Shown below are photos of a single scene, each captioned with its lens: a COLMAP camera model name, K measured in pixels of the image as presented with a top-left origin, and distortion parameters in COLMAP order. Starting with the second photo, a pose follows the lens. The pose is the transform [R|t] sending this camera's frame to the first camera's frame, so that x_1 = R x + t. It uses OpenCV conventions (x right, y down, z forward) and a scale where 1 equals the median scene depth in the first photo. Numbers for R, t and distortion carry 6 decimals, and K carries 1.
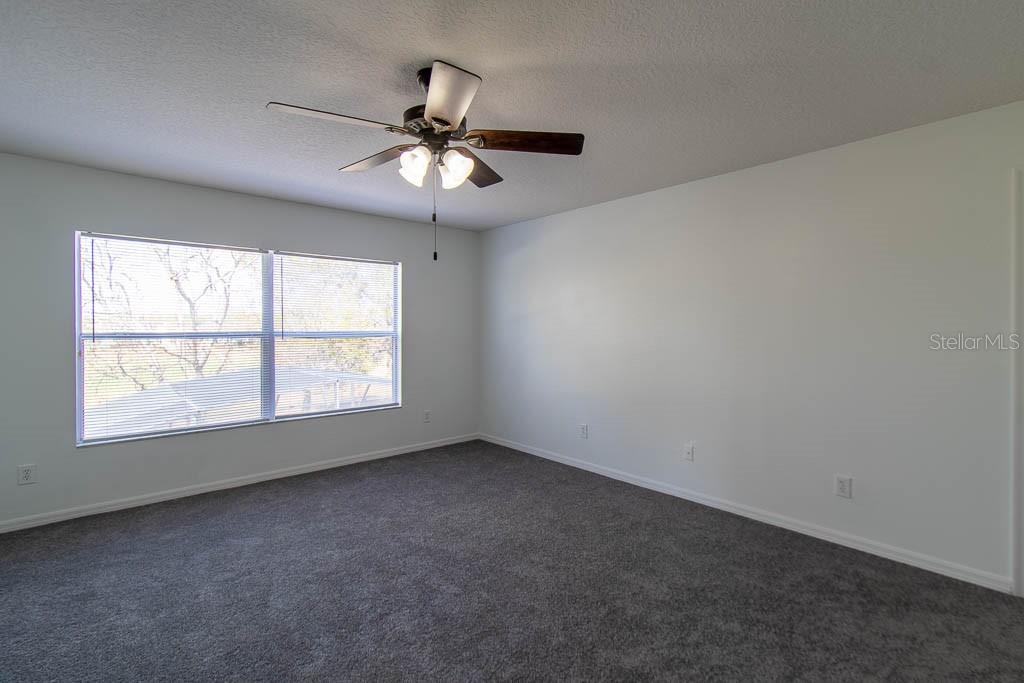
lens RADIAL K [[482.7, 0, 513.5], [0, 482.7, 336.2], [0, 0, 1]] dist [0.009493, -0.002591]
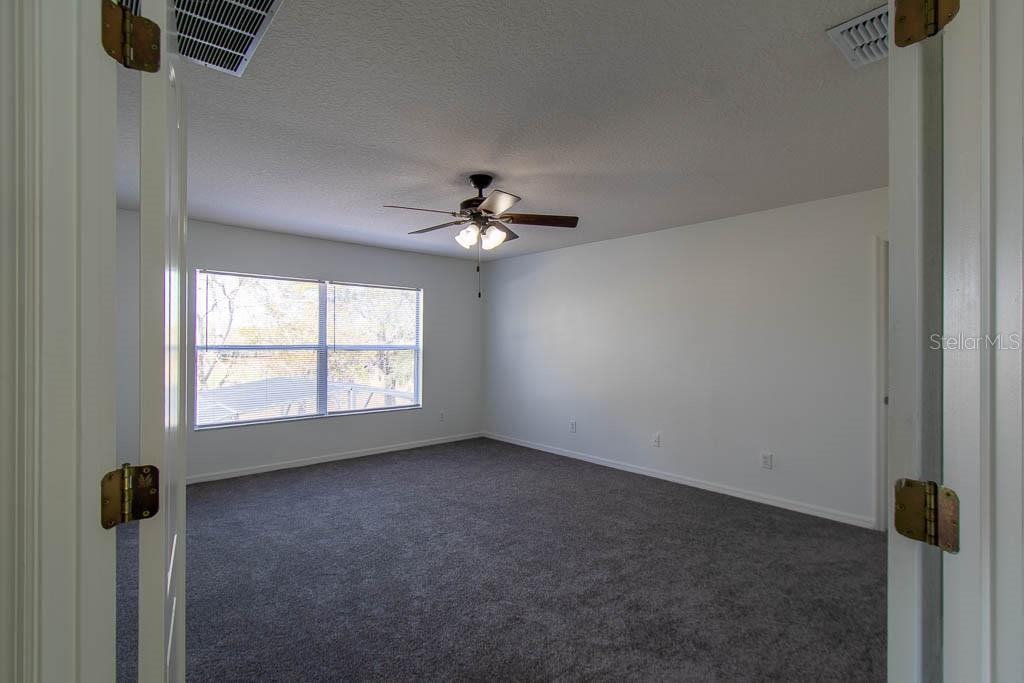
lens RADIAL K [[482.7, 0, 488.2], [0, 482.7, 349.7], [0, 0, 1]] dist [0.009493, -0.002591]
pose [[0.999812, 0.005081, -0.018725, -0.073483], [-0.005153, 0.999980, -0.003796, 0.007529], [0.018705, 0.003892, 0.999817, -0.358530]]
